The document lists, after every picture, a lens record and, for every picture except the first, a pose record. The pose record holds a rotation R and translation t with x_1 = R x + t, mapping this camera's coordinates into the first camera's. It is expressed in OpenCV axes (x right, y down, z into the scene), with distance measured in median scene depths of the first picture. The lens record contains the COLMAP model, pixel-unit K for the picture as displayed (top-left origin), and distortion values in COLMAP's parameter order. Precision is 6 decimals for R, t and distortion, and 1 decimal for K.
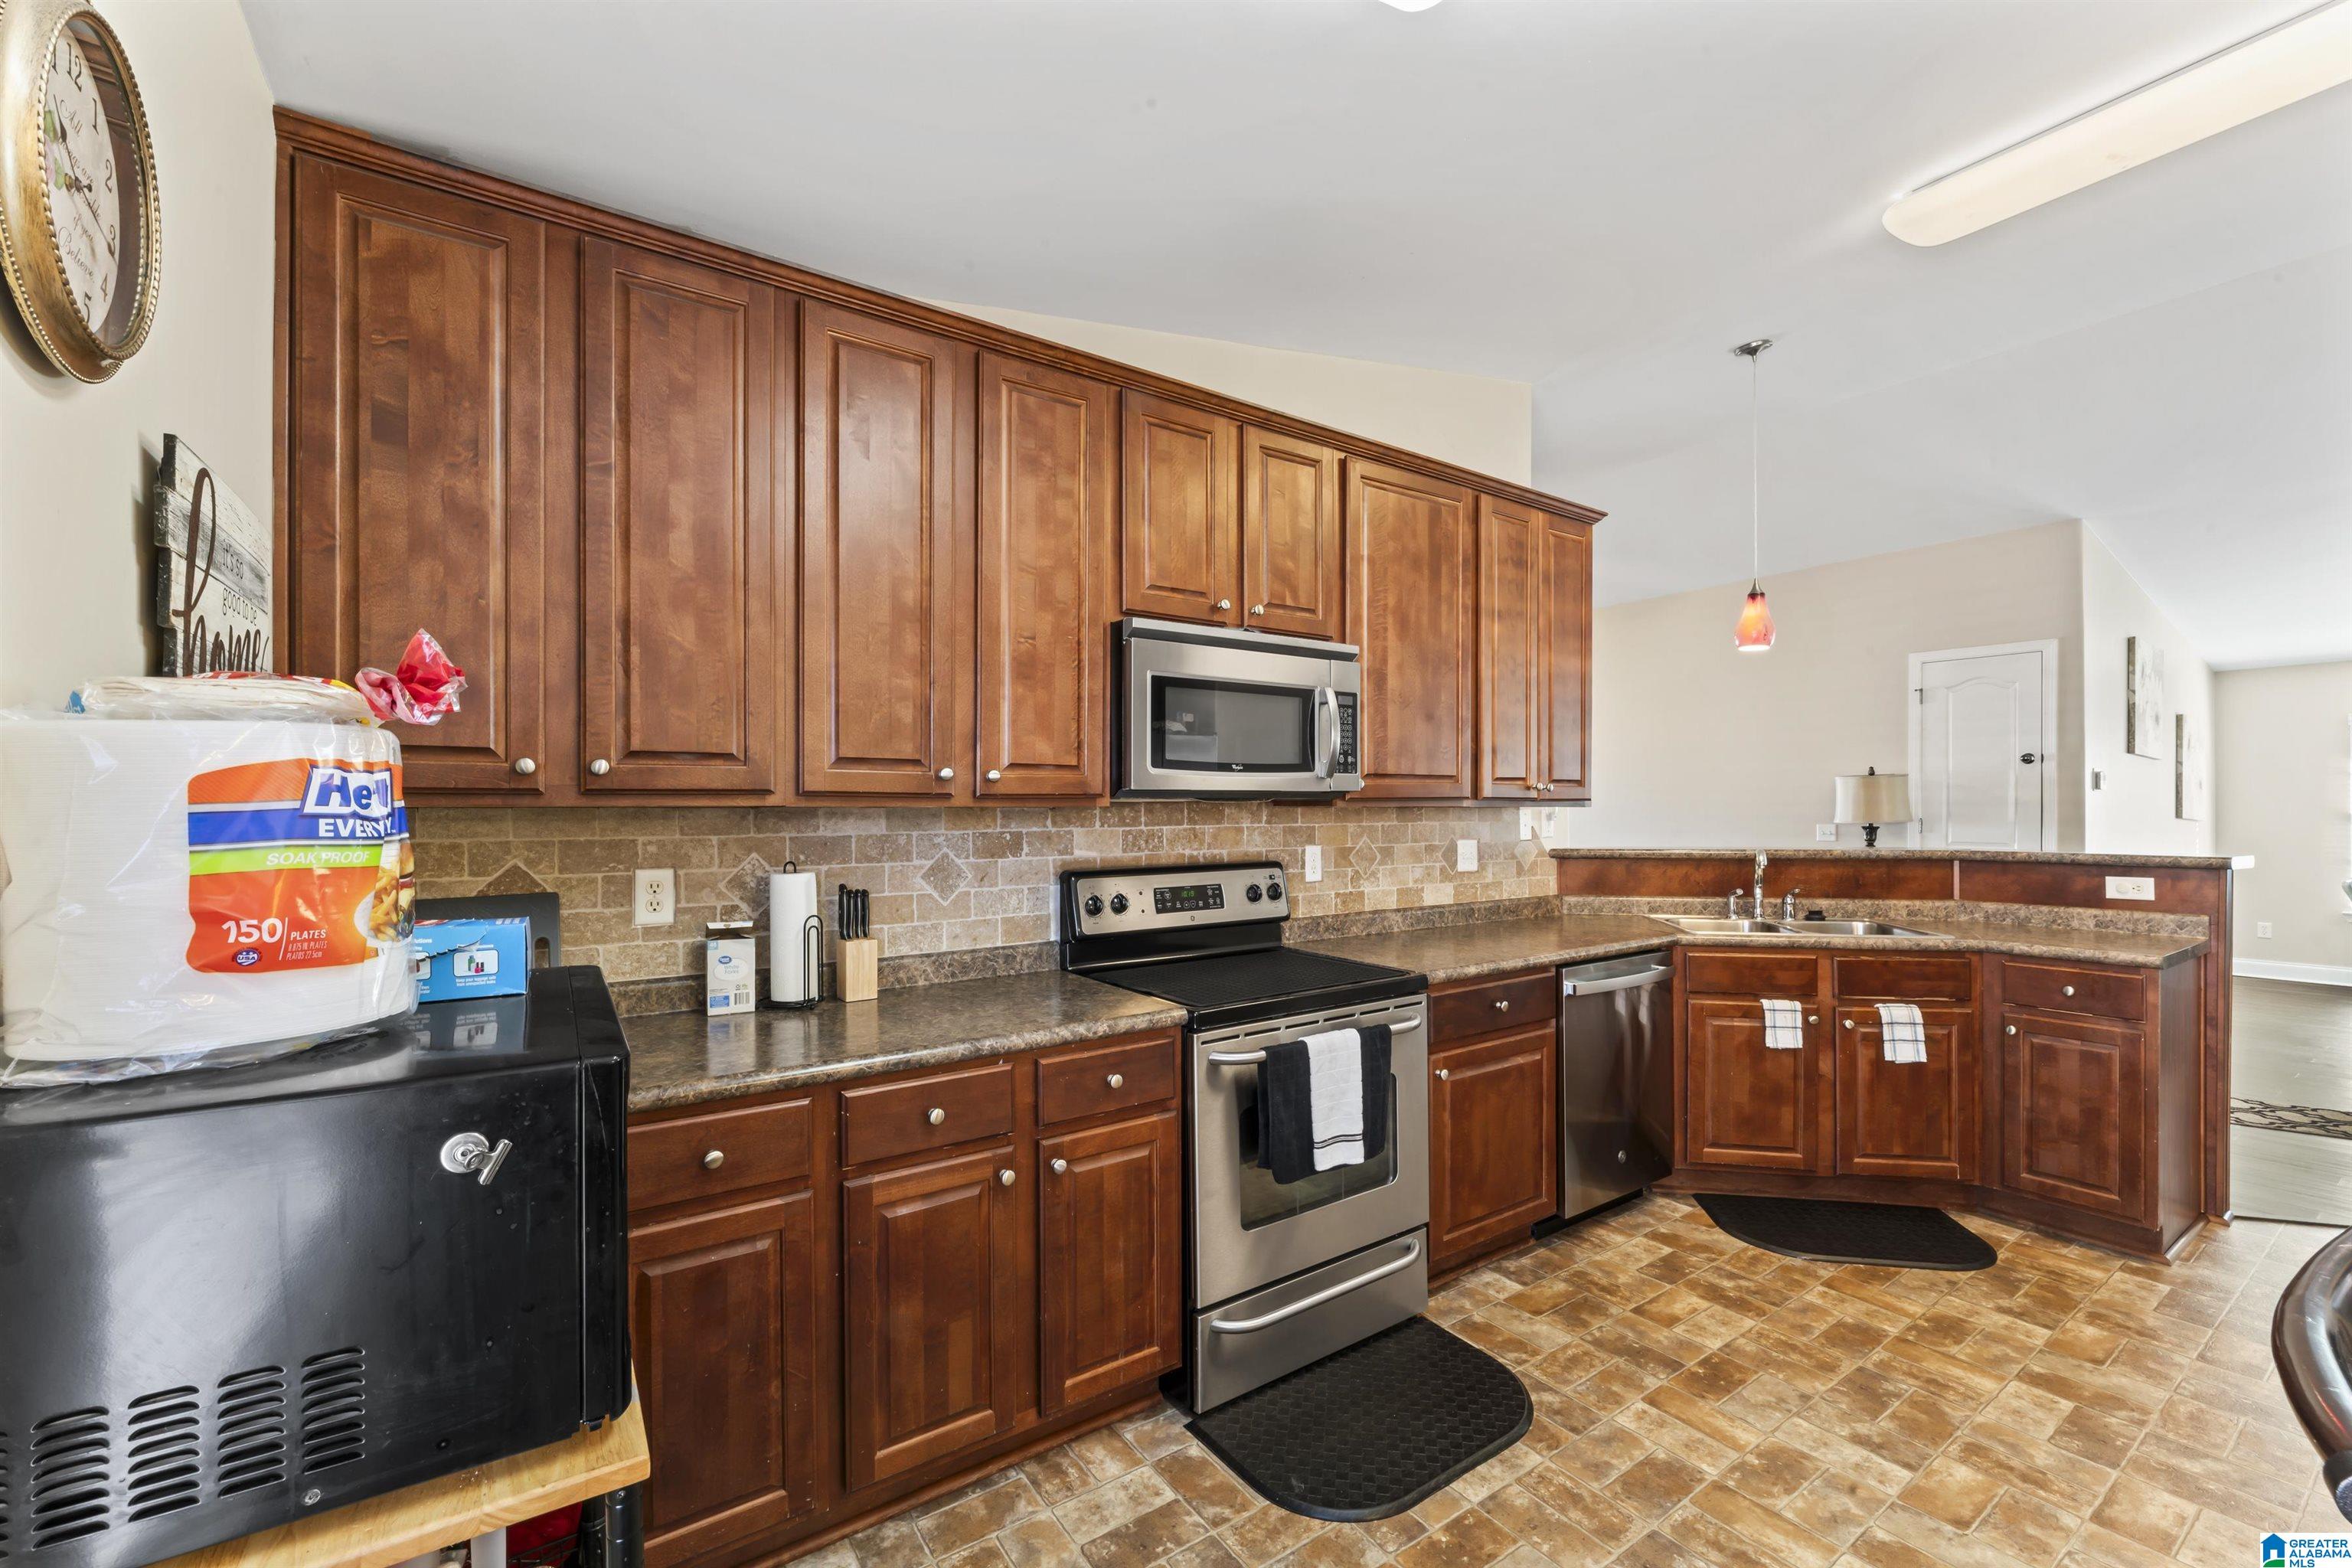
lens RADIAL K [[950.5, 0, 1183.0], [0, 950.5, 808.7], [0, 0, 1]] dist [-0.007392, 0.001492]
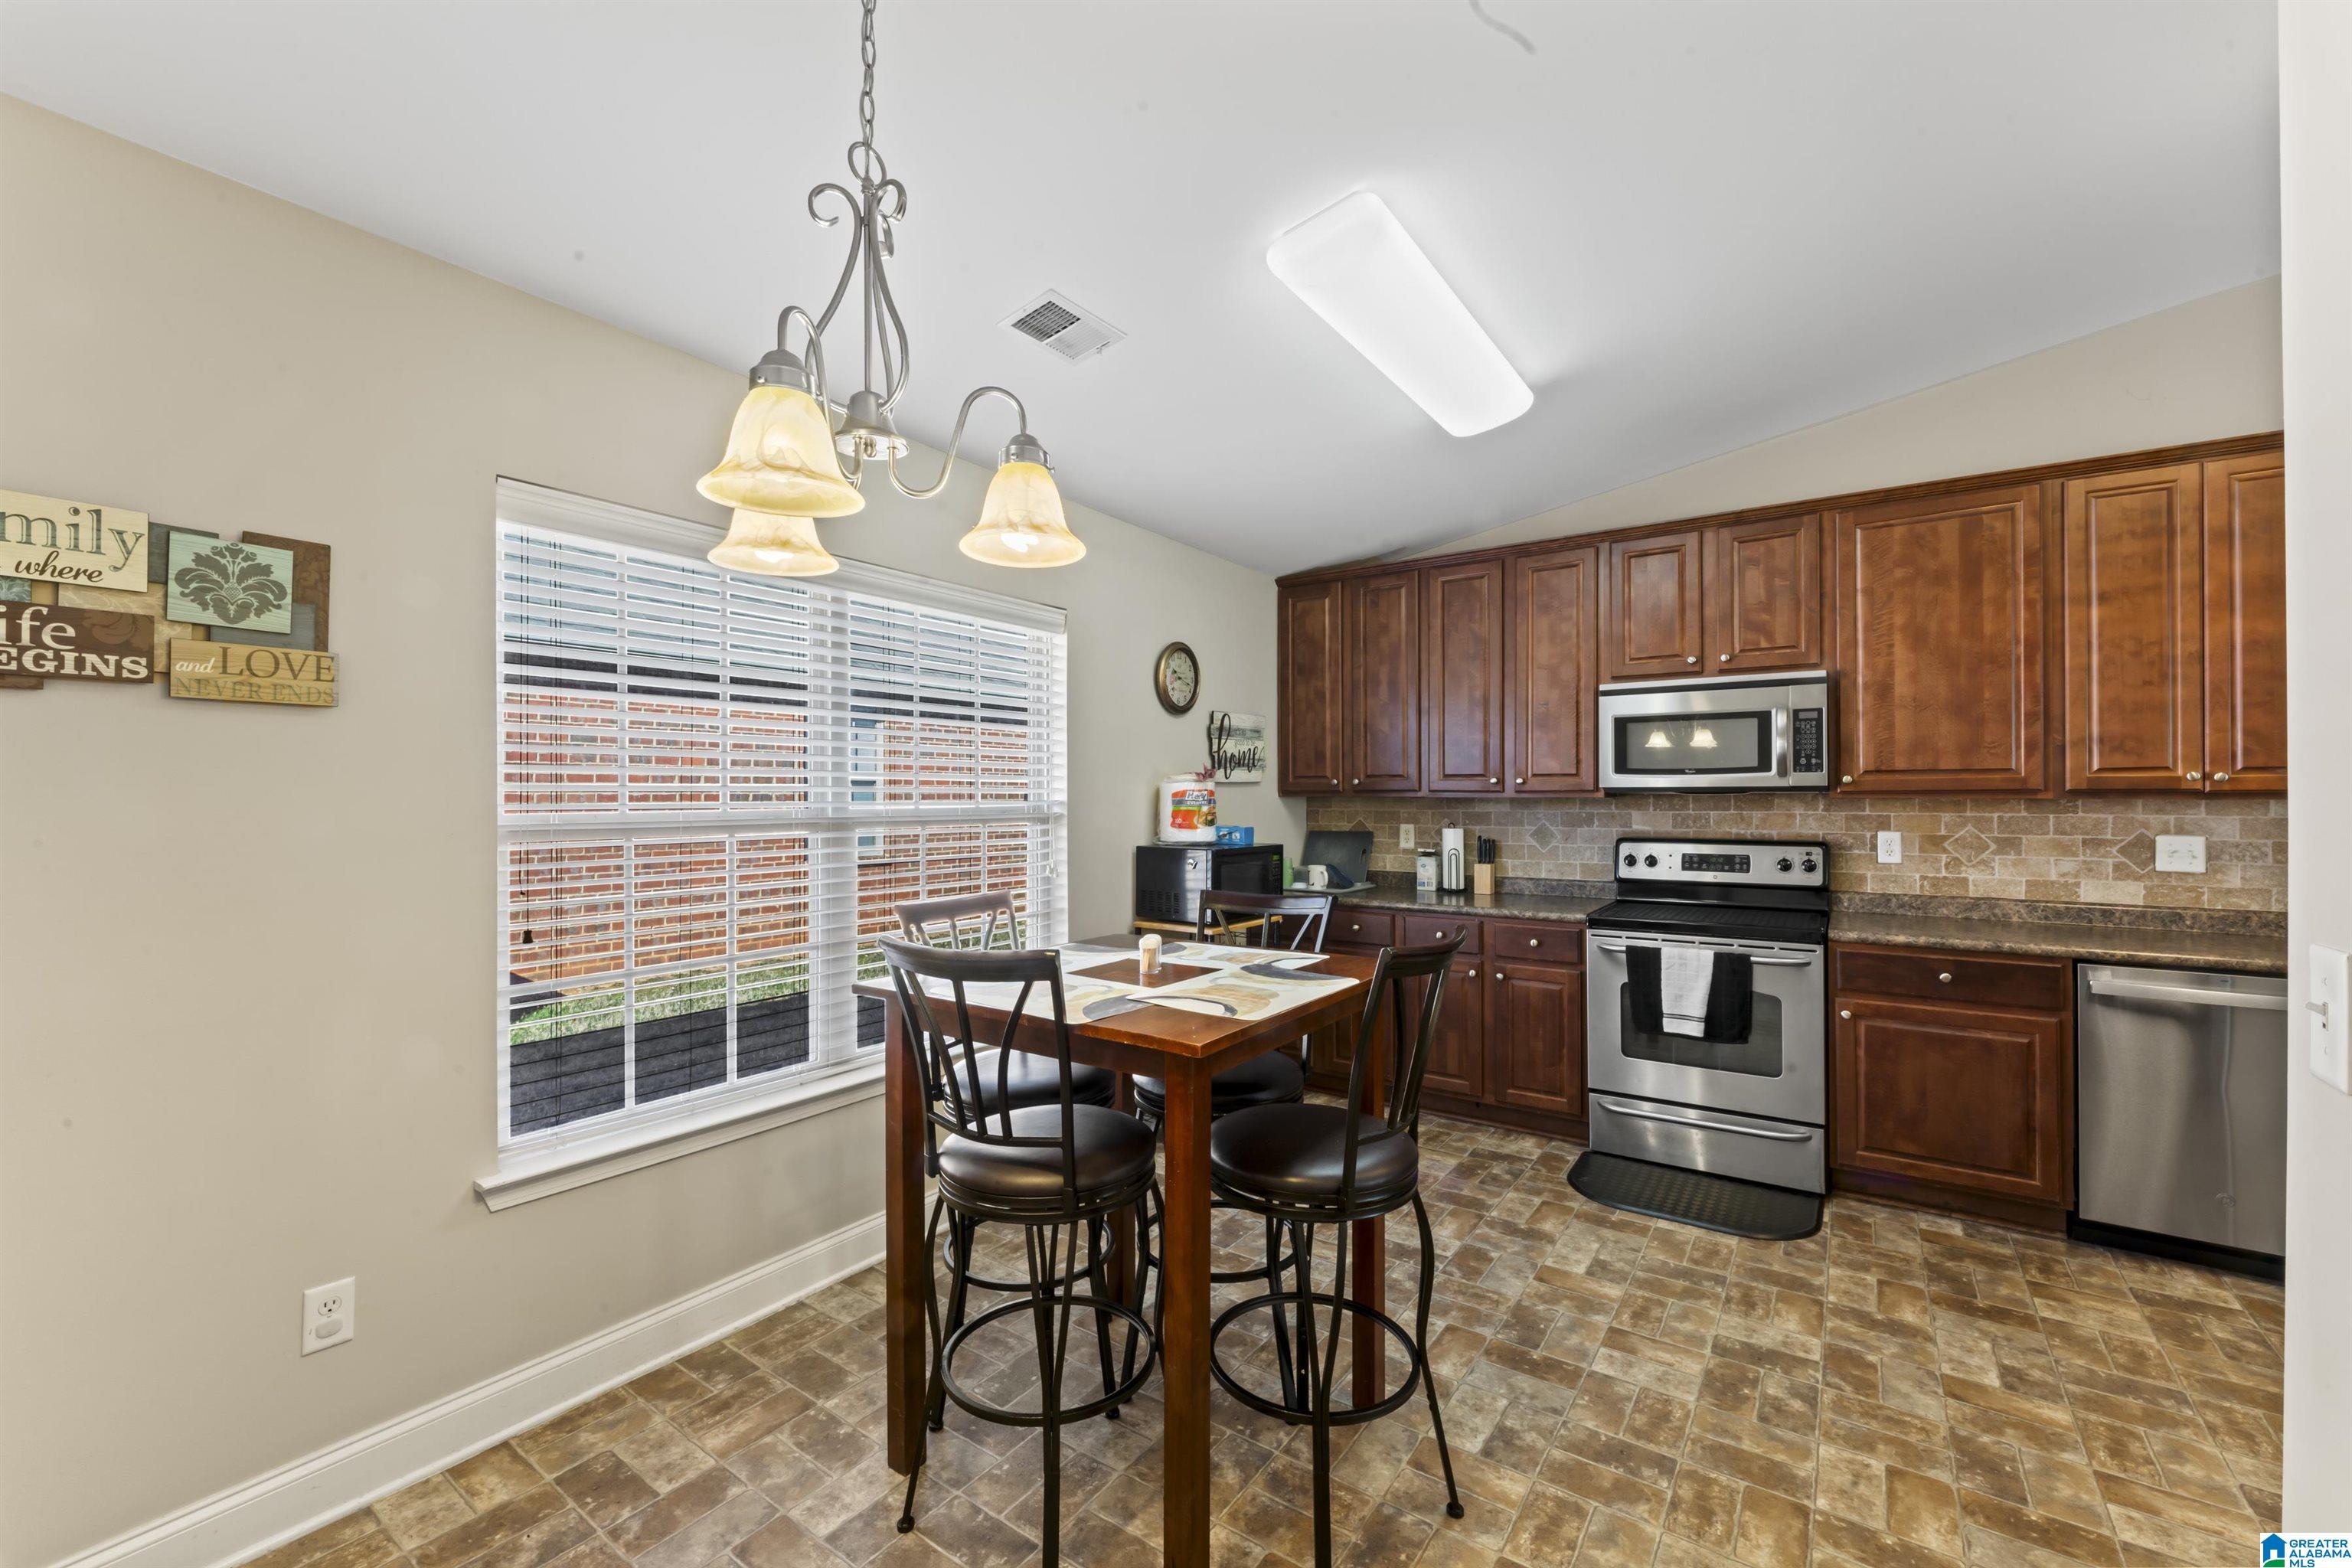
lens RADIAL K [[950.5, 0, 1177.8], [0, 950.5, 791.5], [0, 0, 1]] dist [-0.007392, 0.001492]
pose [[0.345065, 0.000269, -0.938579, 1.100656], [-0.000029, 1.000000, 0.000276, -0.011853], [0.938579, -0.000068, 0.345065, -0.240316]]
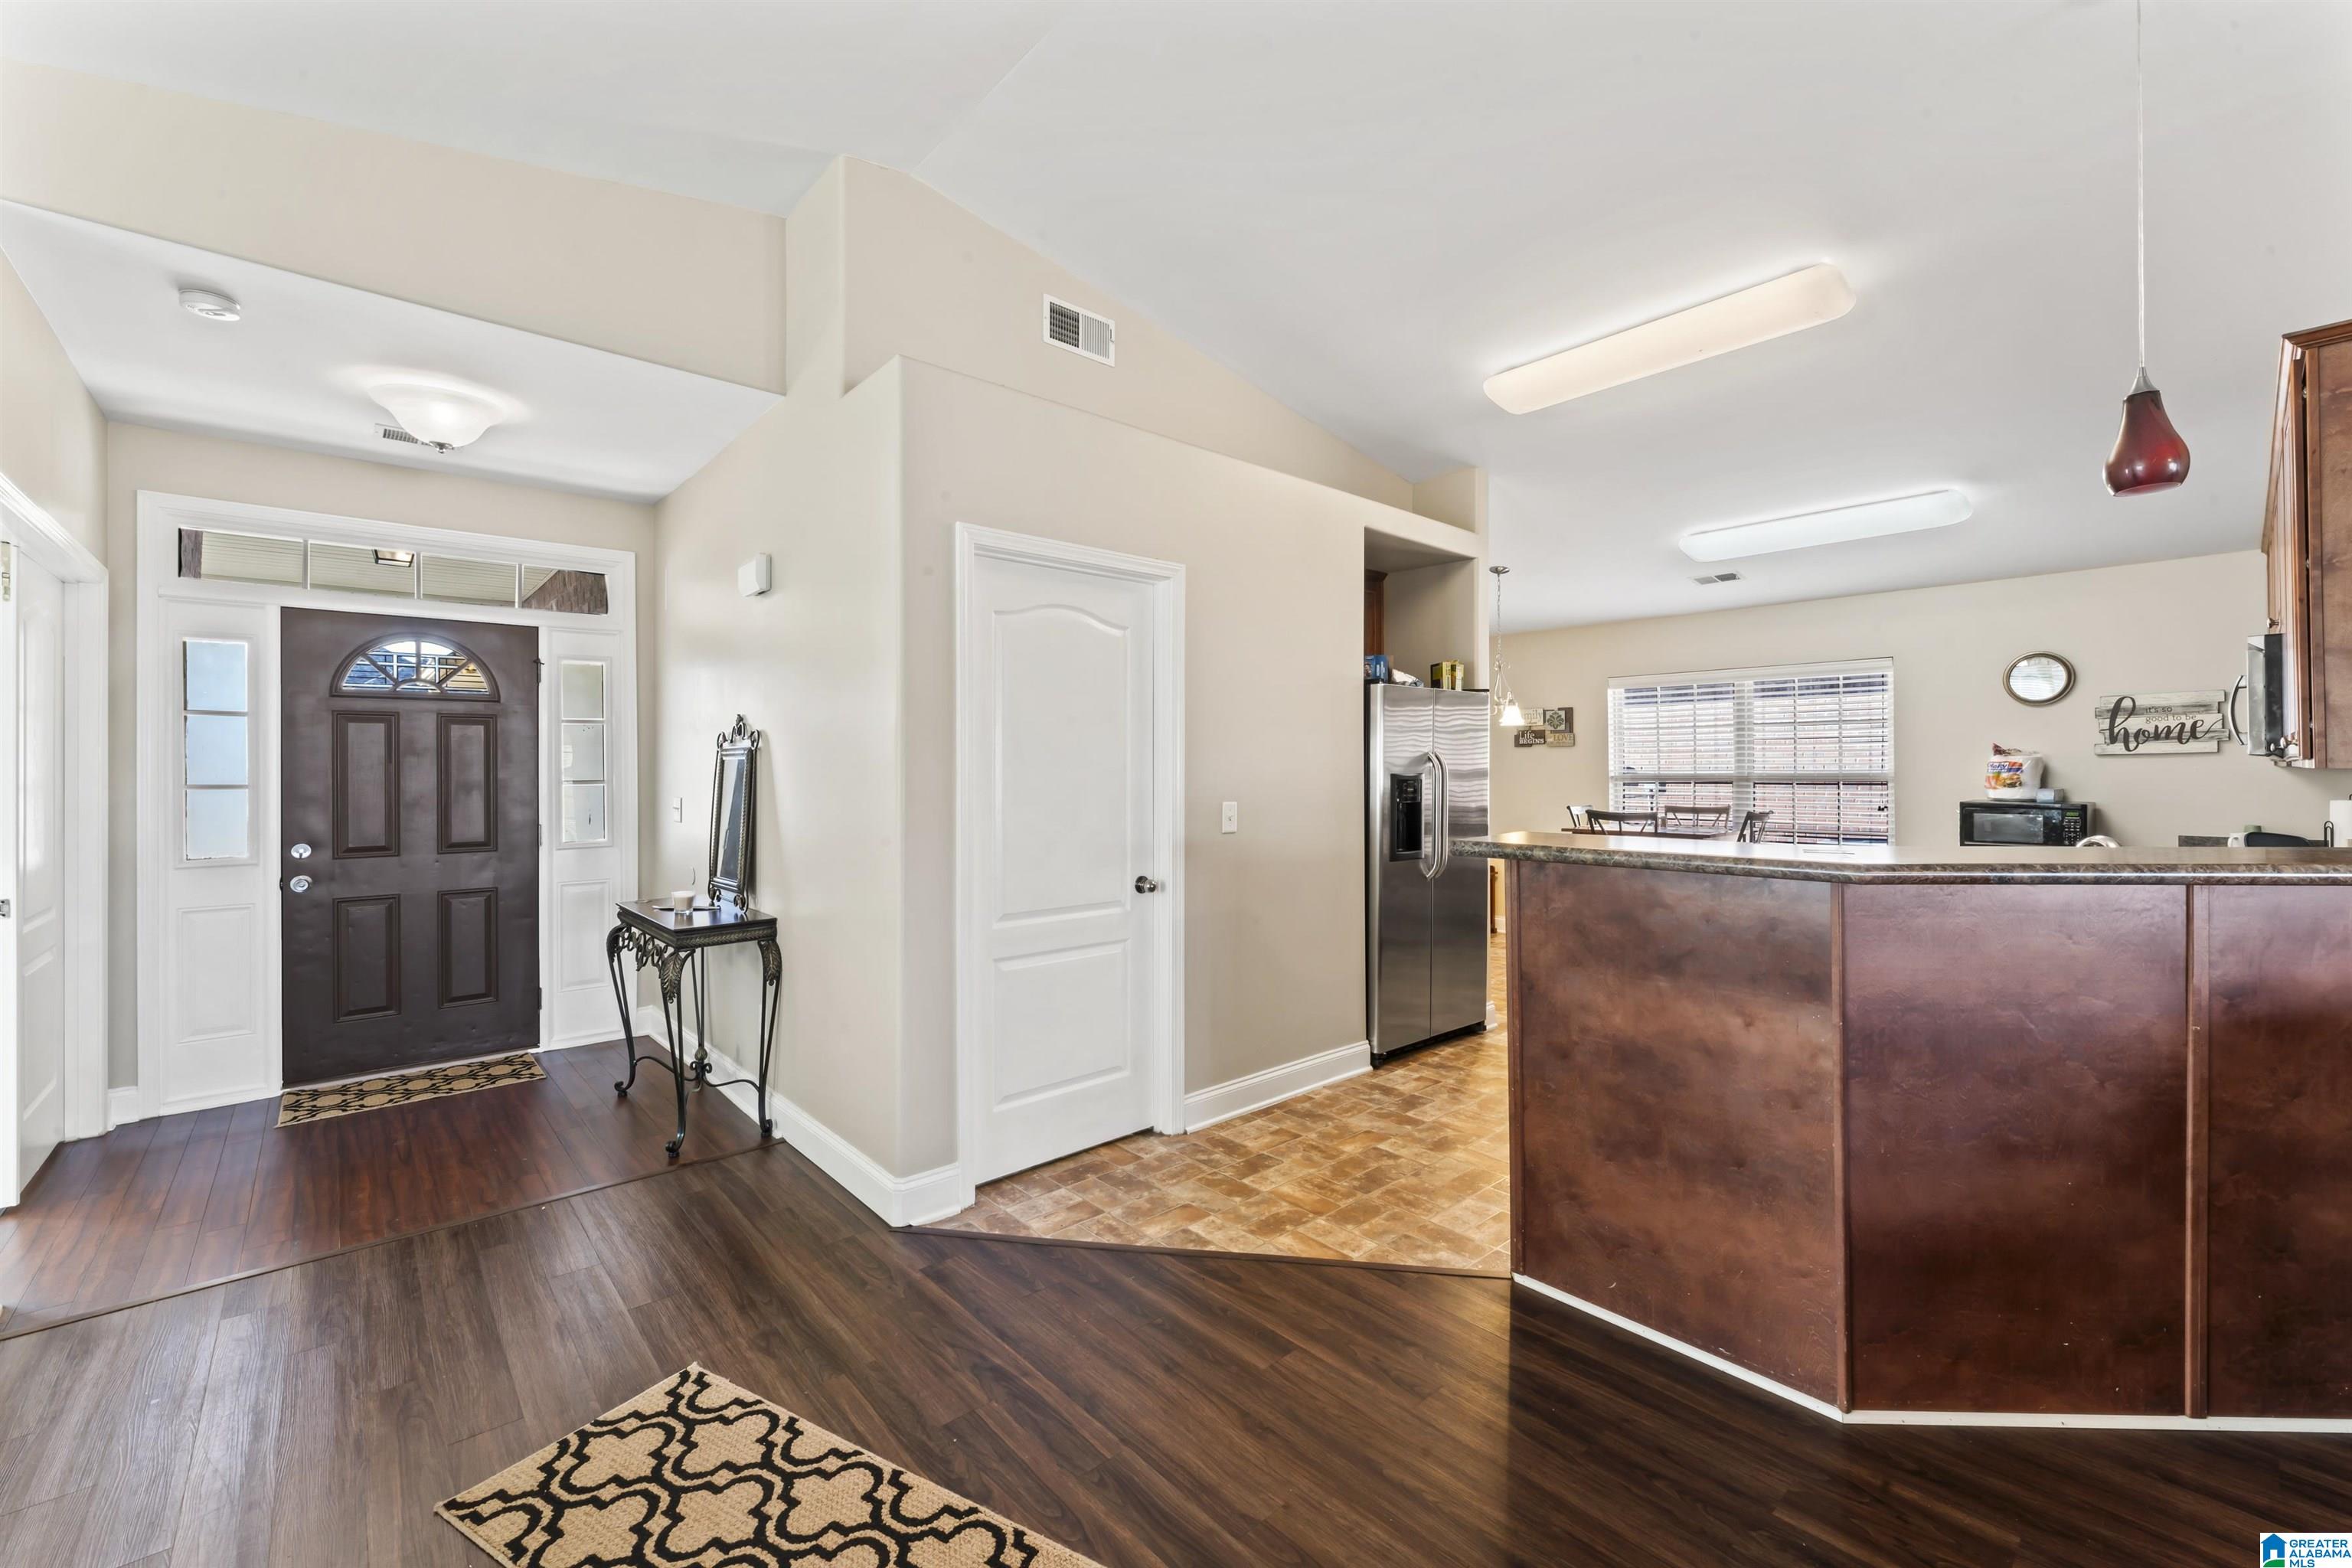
lens RADIAL K [[950.5, 0, 1192.6], [0, 950.5, 777.2], [0, 0, 1]] dist [-0.007392, 0.001492]
pose [[-0.990917, 0.008076, -0.134233, 1.768706], [0.007155, 0.999947, 0.007340, -0.007428], [0.134285, 0.006313, -0.990923, 2.100404]]
